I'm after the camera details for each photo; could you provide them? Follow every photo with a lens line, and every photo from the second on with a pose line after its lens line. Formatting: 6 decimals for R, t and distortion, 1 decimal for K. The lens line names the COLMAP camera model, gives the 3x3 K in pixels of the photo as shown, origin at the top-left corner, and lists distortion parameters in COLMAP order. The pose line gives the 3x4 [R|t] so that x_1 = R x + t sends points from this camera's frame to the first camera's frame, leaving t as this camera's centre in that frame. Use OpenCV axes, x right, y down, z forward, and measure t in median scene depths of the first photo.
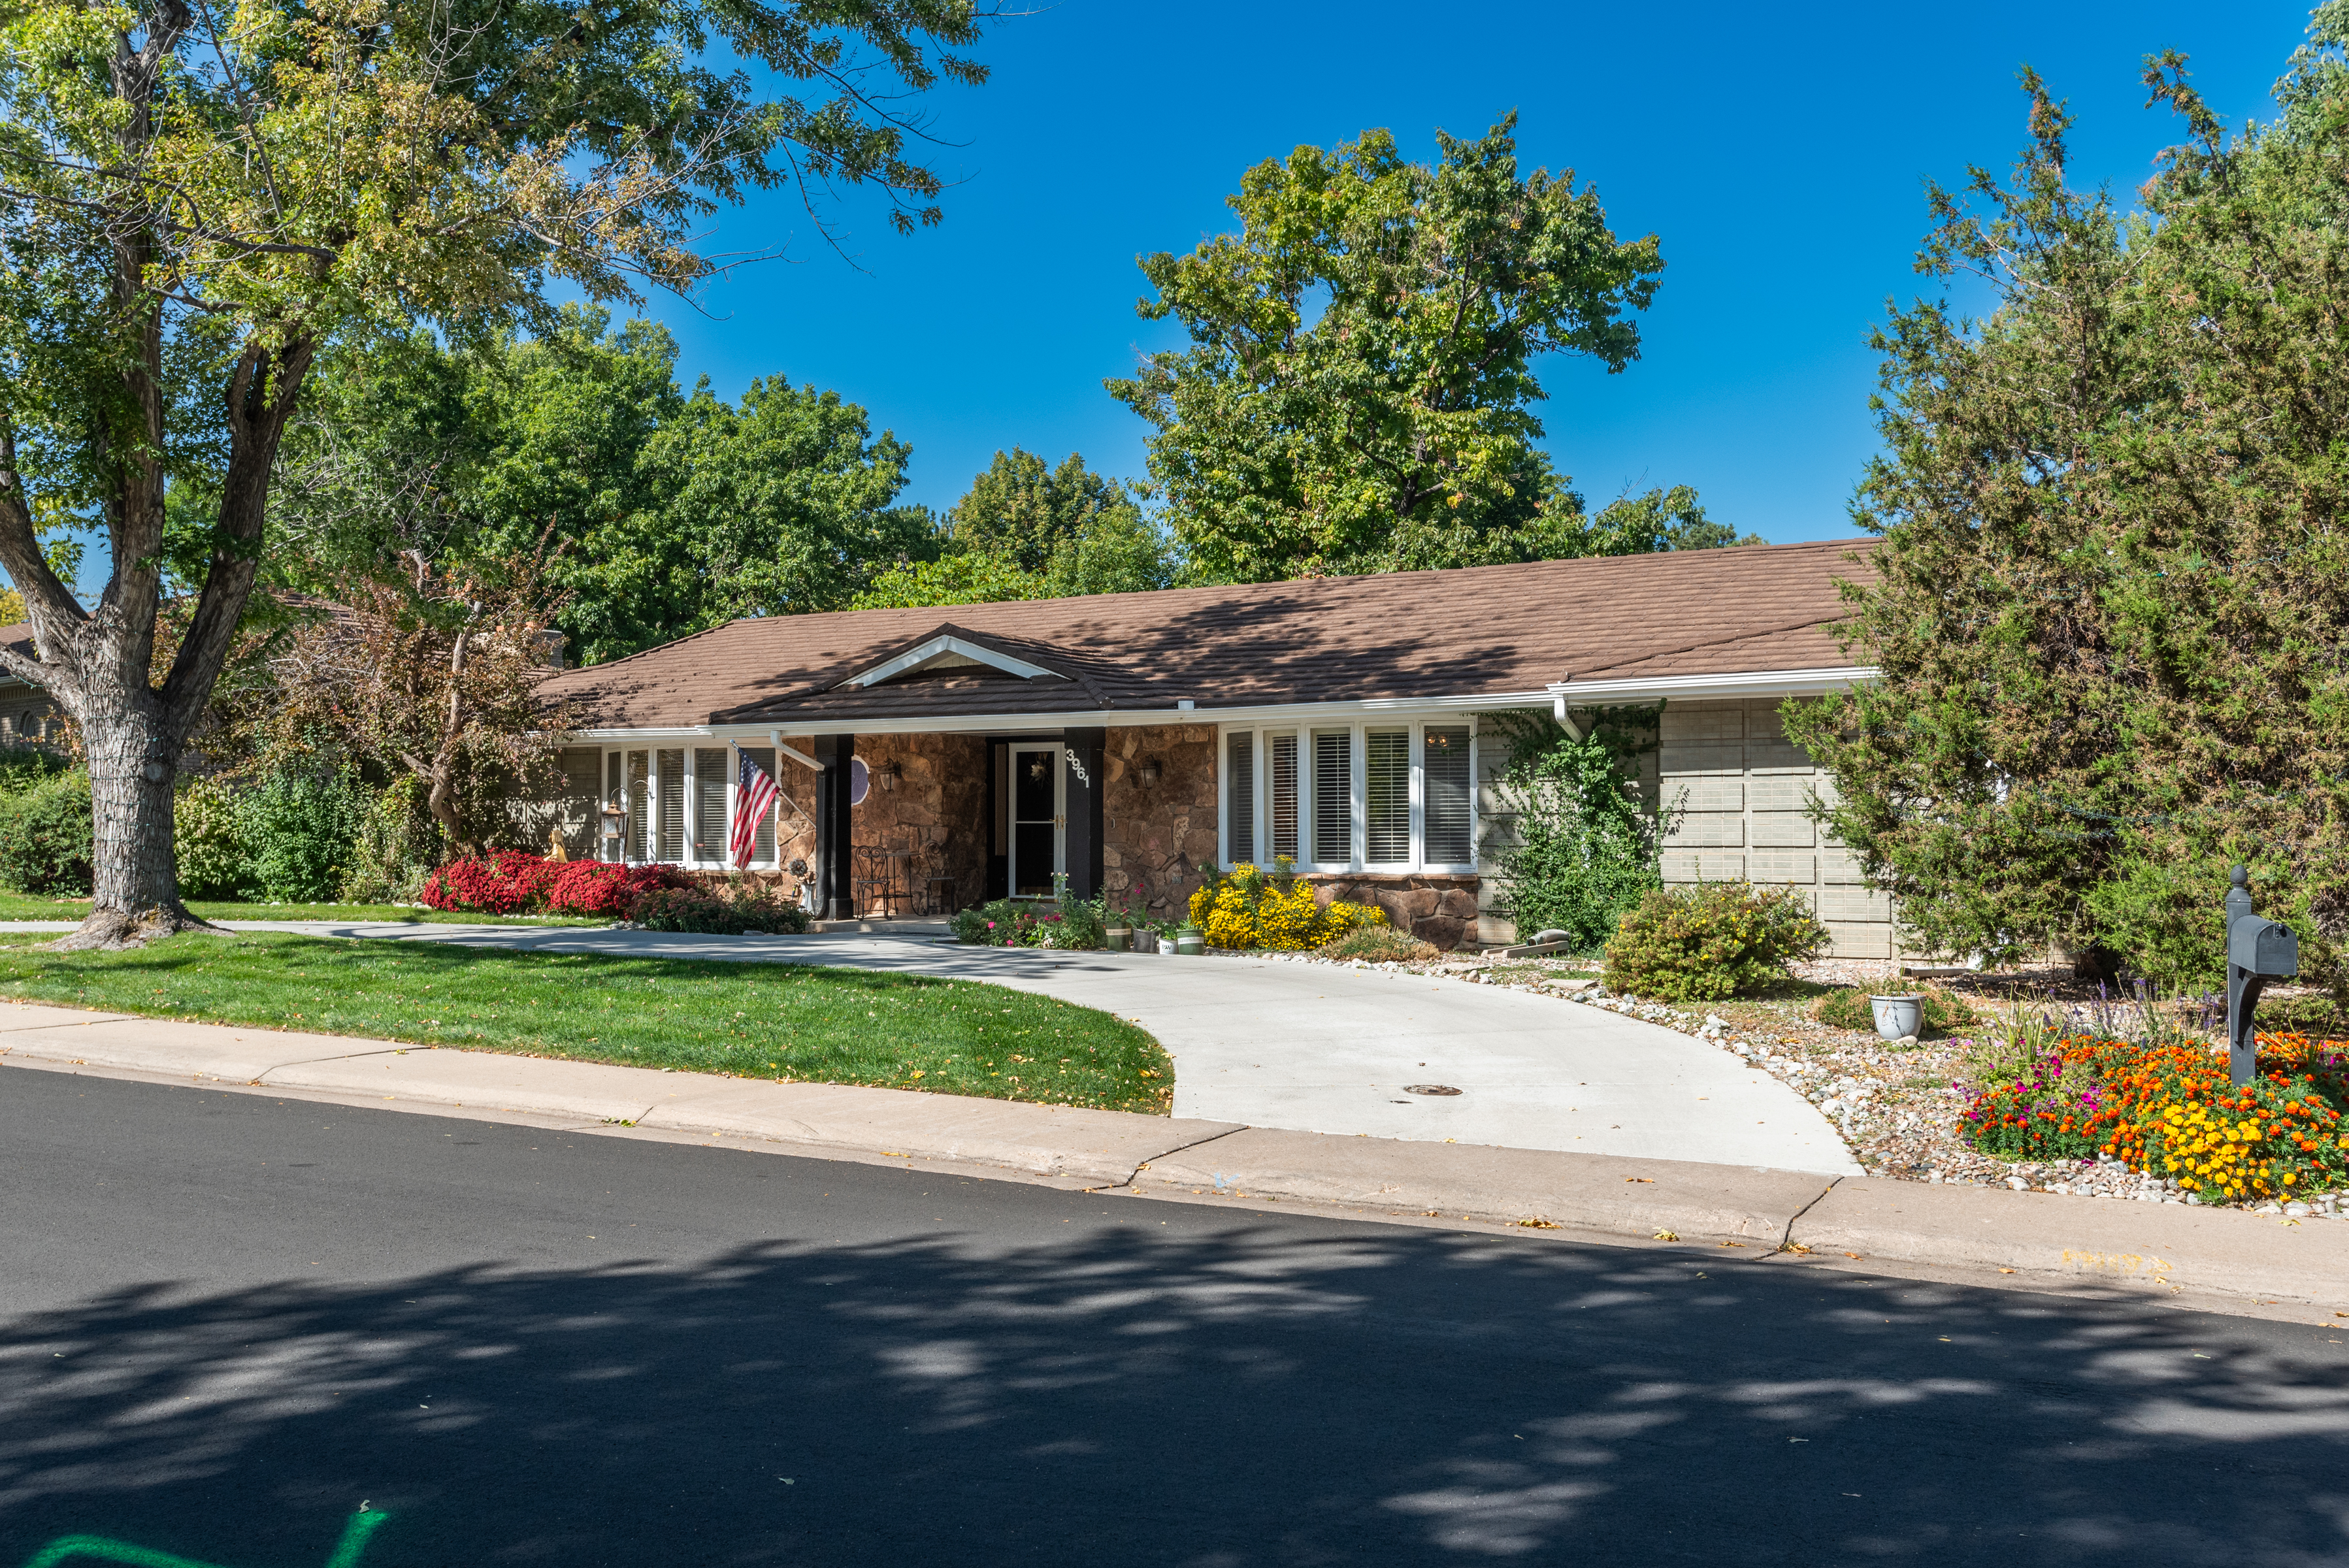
lens RADIAL K [[2021.3, 0, 1175.3], [0, 2021.3, 809.4], [0, 0, 1]] dist [0.008829, -0.013812]
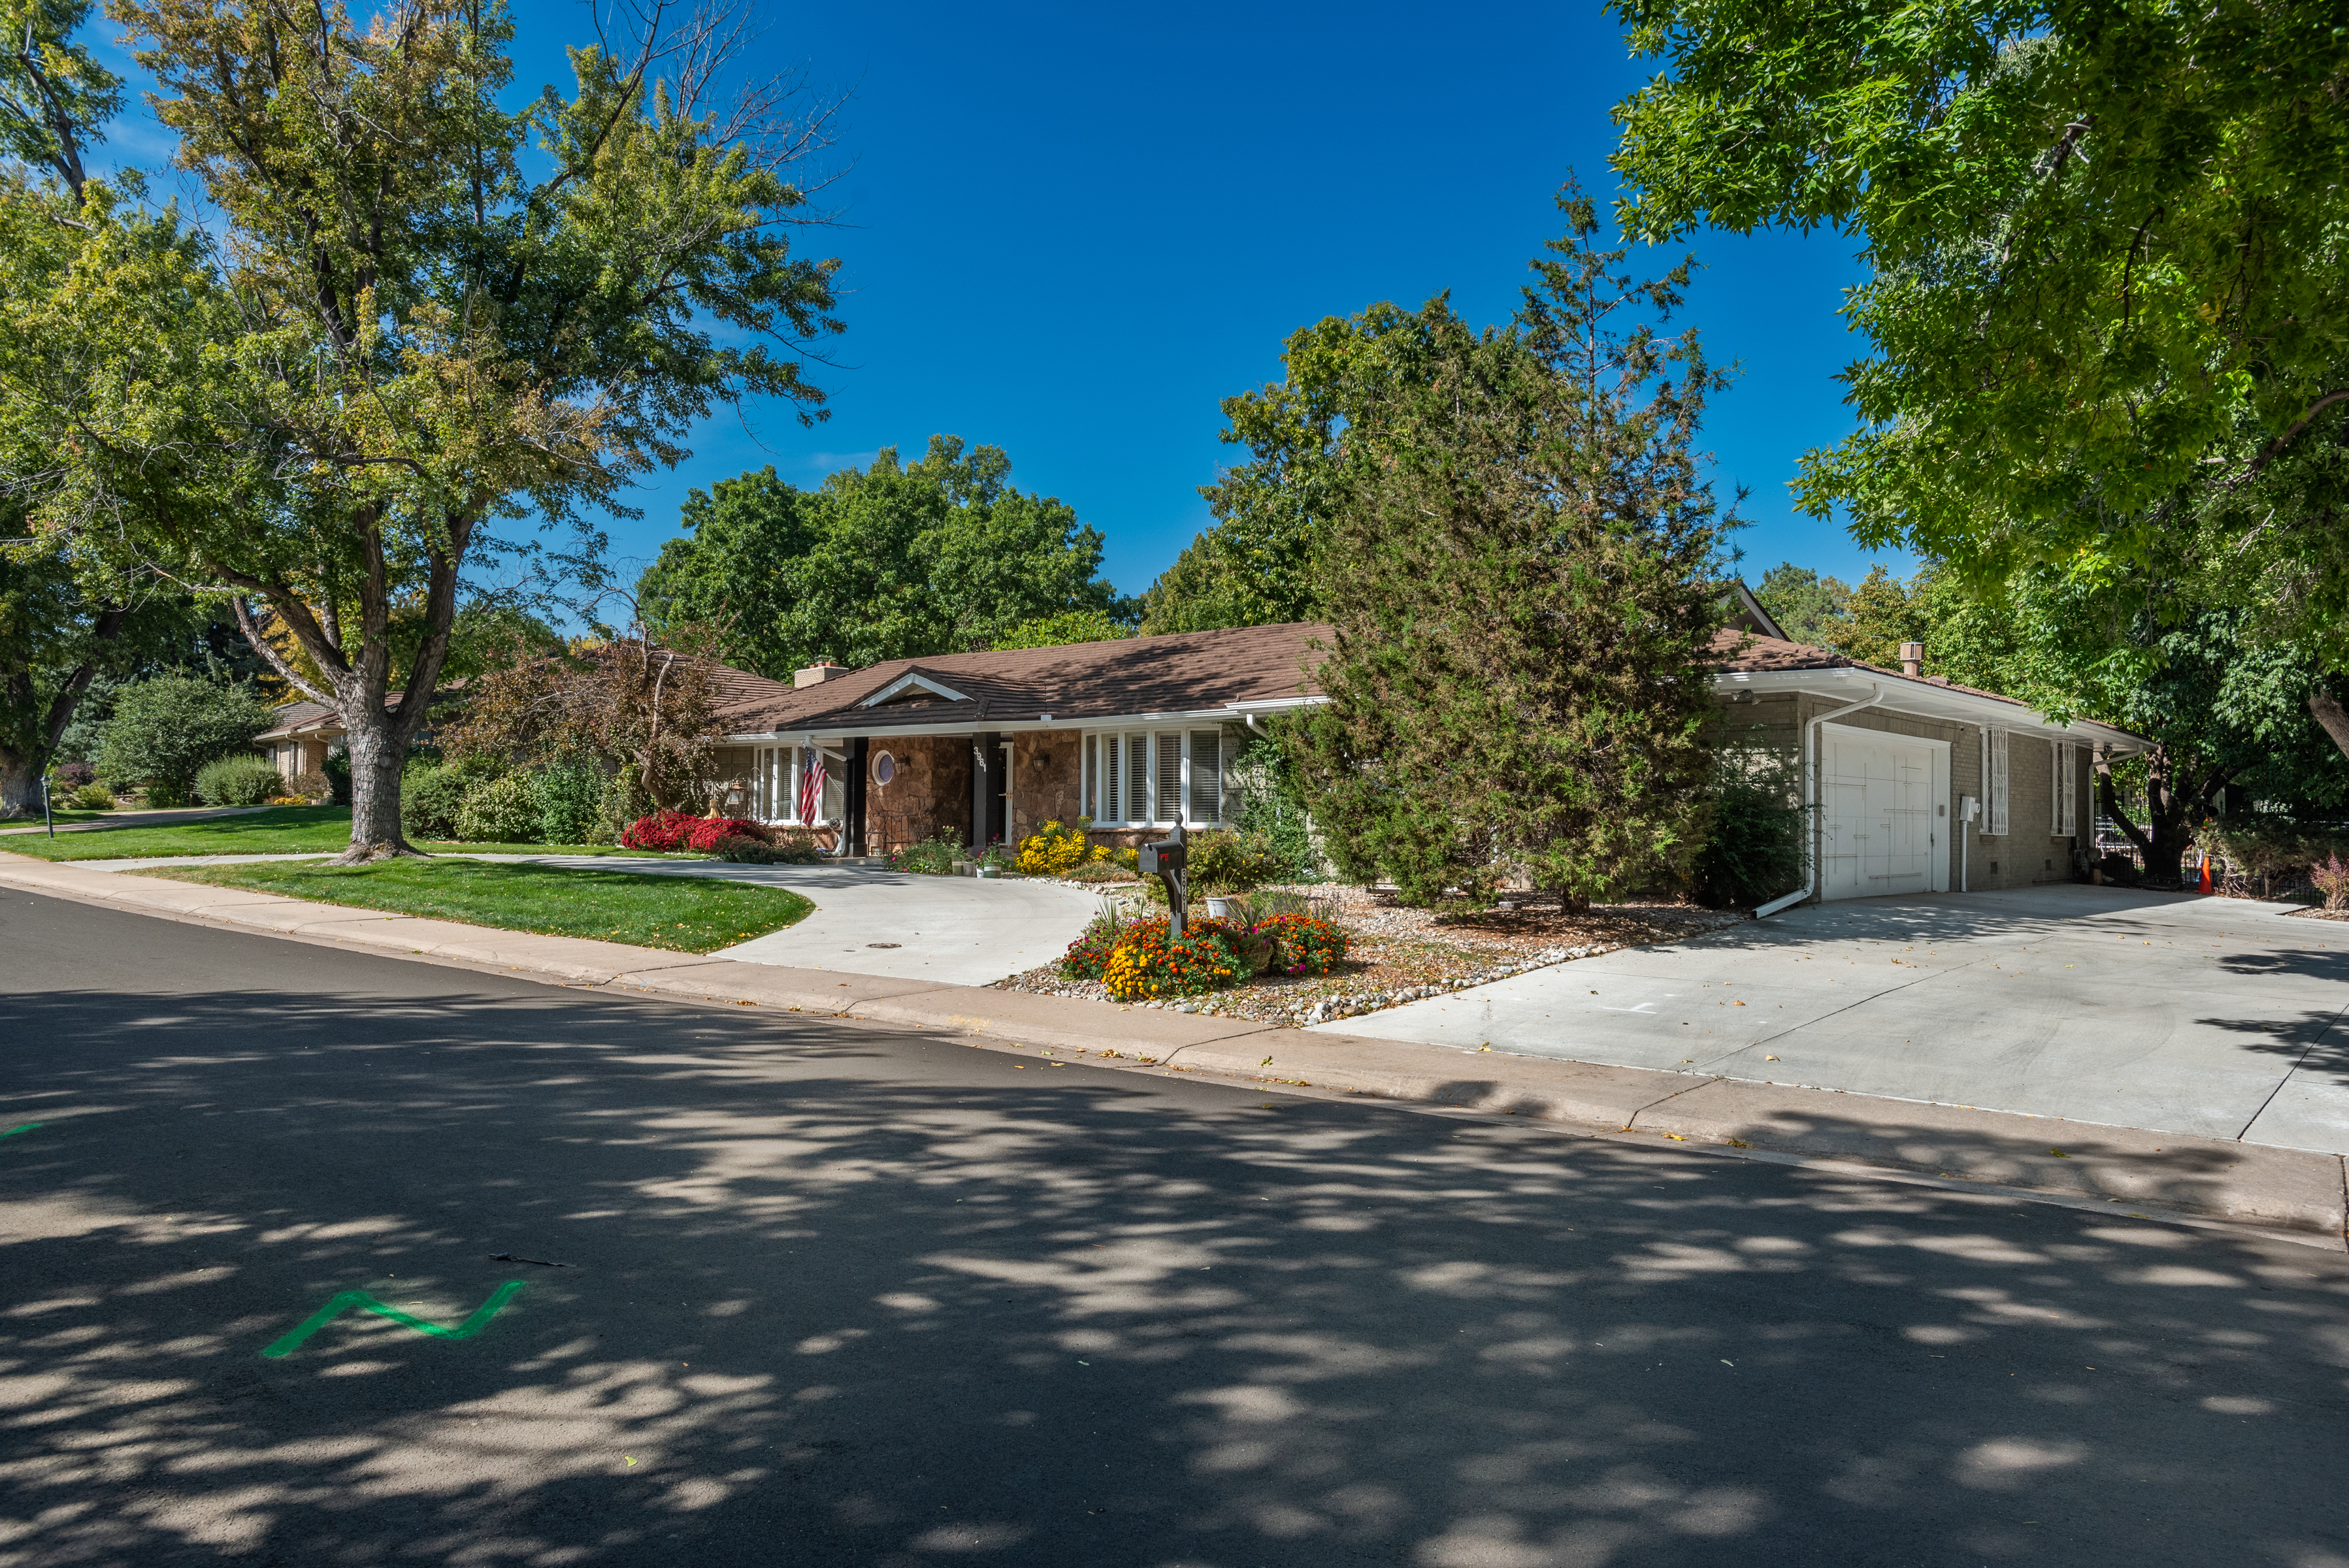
lens RADIAL K [[1518.6, 0, 1173.6], [0, 1518.6, 769.4], [0, 0, 1]] dist [0.029400, 0.001319]
pose [[0.982946, -0.000117, -0.183892, 0.260730], [-0.002636, 0.999888, -0.014725, 0.003592], [0.183873, 0.014959, 0.982836, -0.093016]]
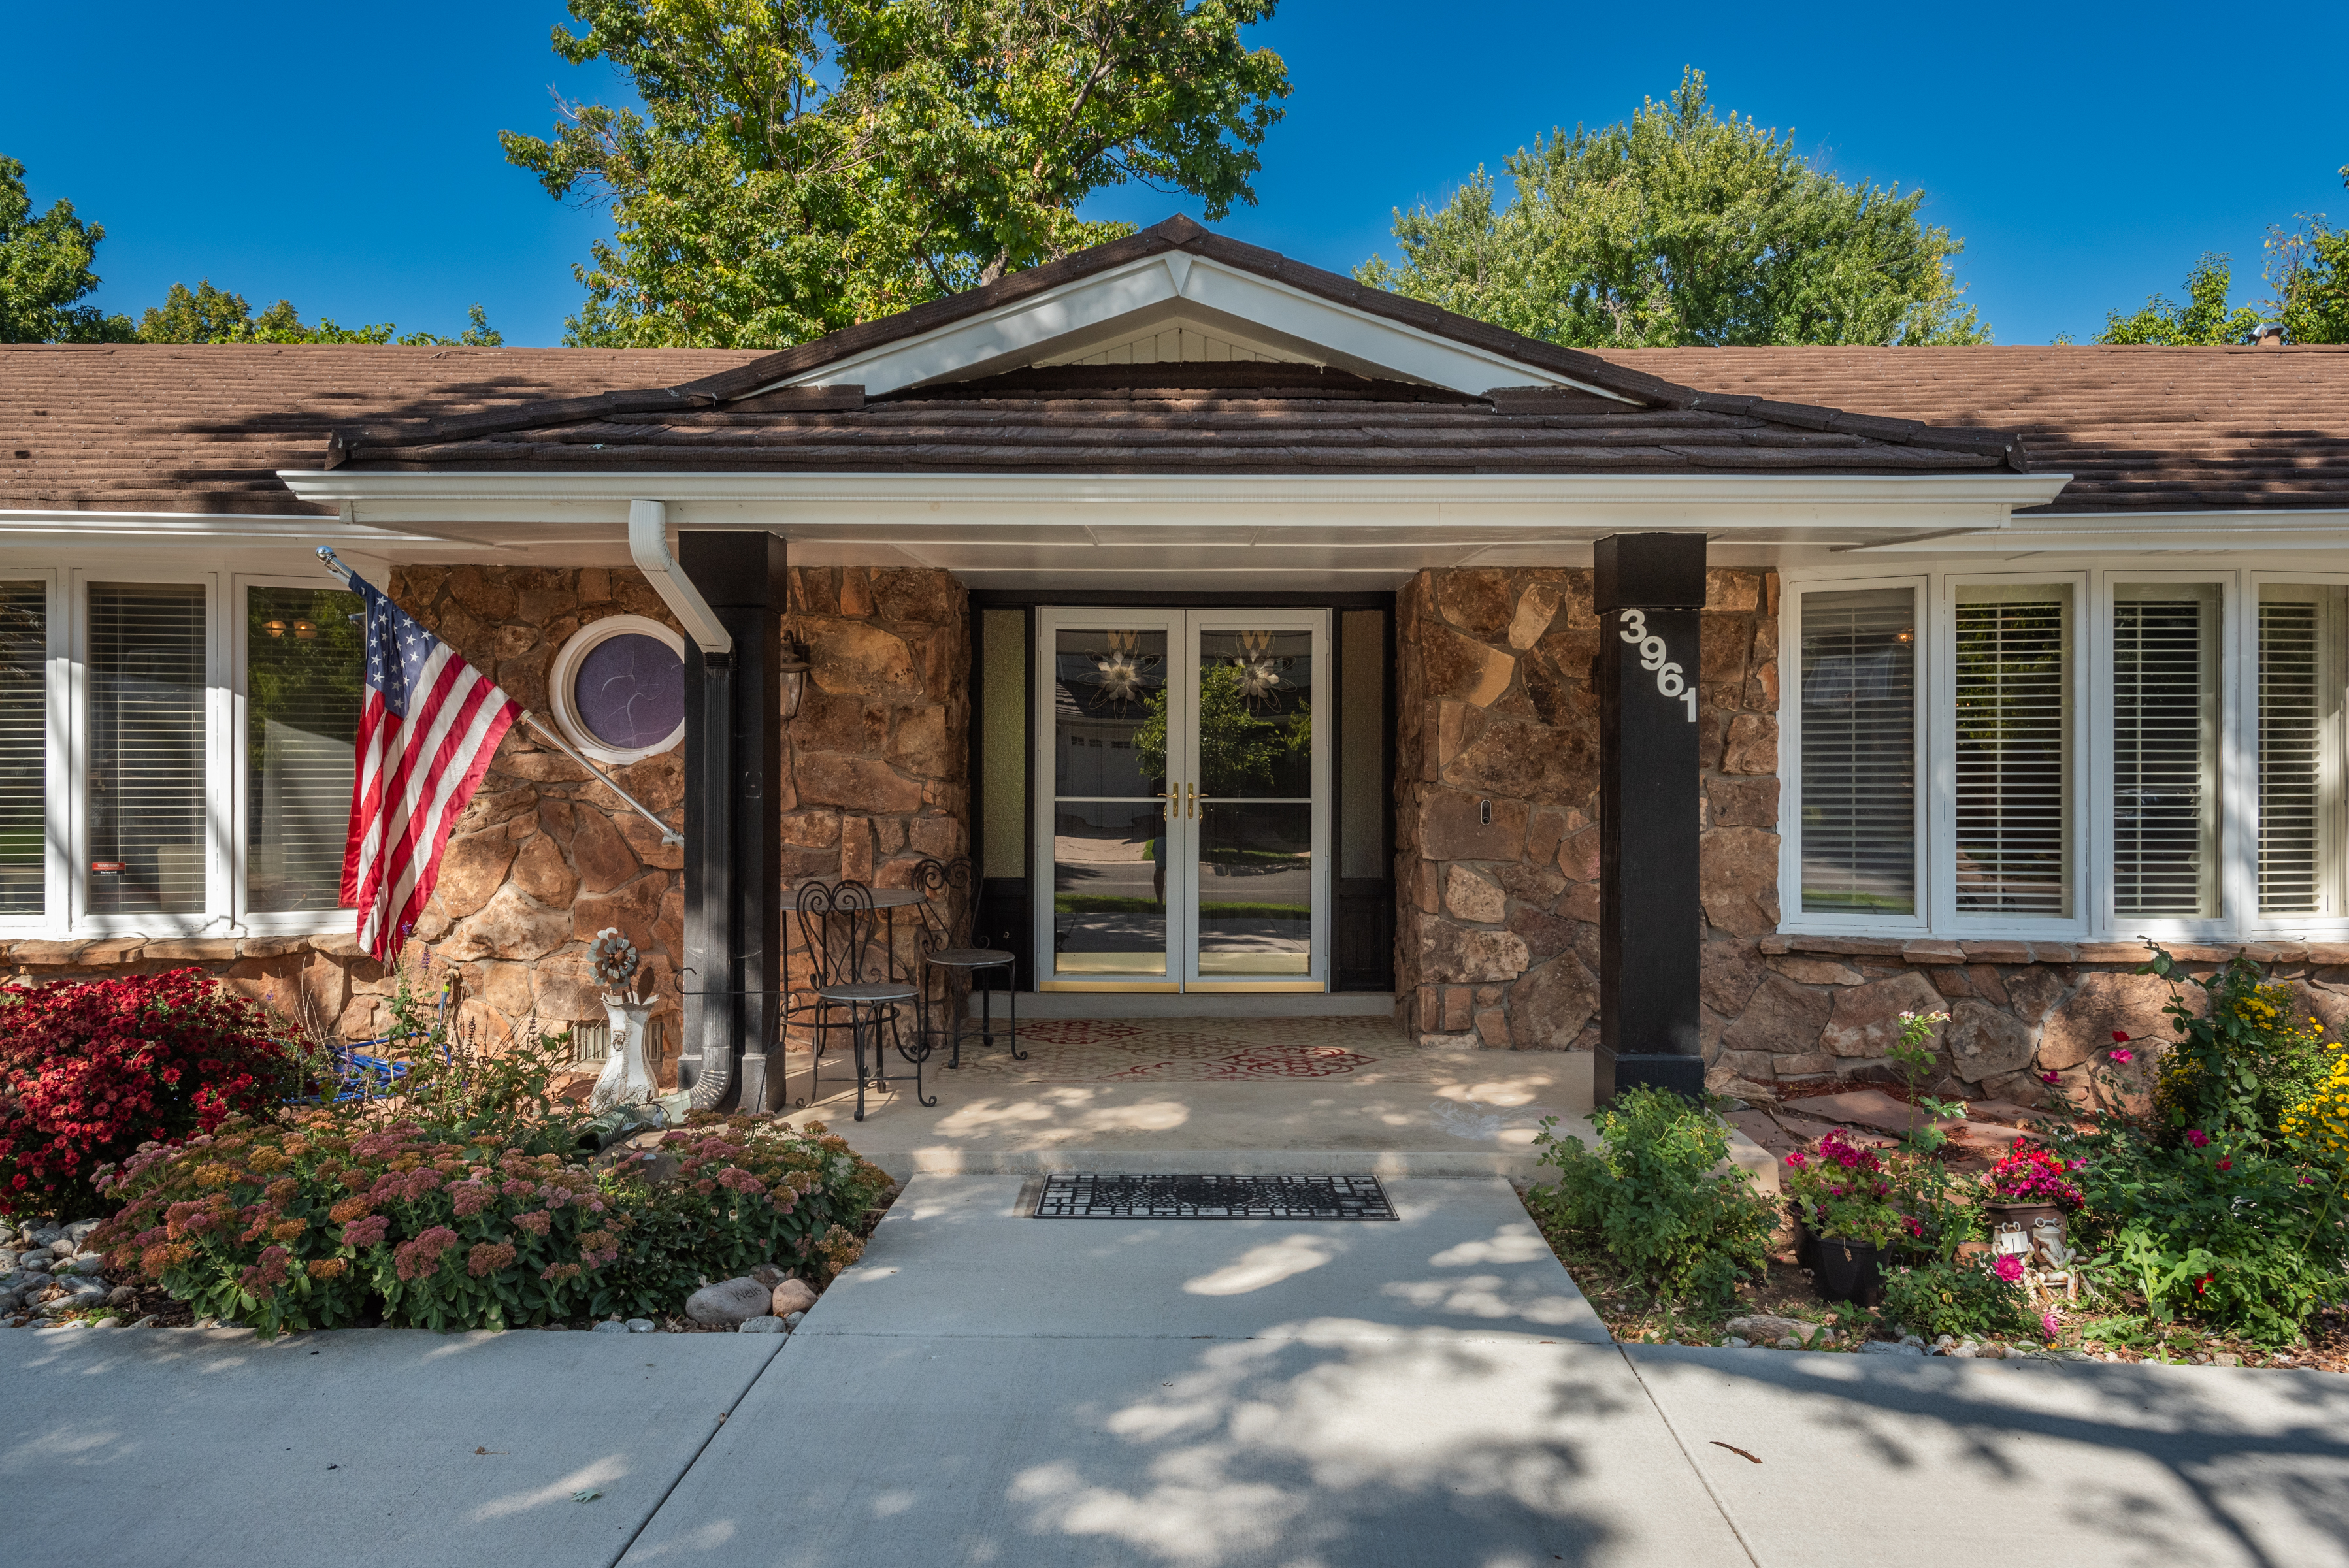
lens RADIAL K [[1687.5, 0, 1172.1], [0, 1687.5, 762.5], [0, 0, 1]] dist [0.002658, -0.010810]
pose [[0.869057, 0.003930, 0.494697, -0.219910], [-0.011097, 0.999872, 0.011551, -0.005184], [-0.494588, -0.015528, 0.868989, 0.666839]]
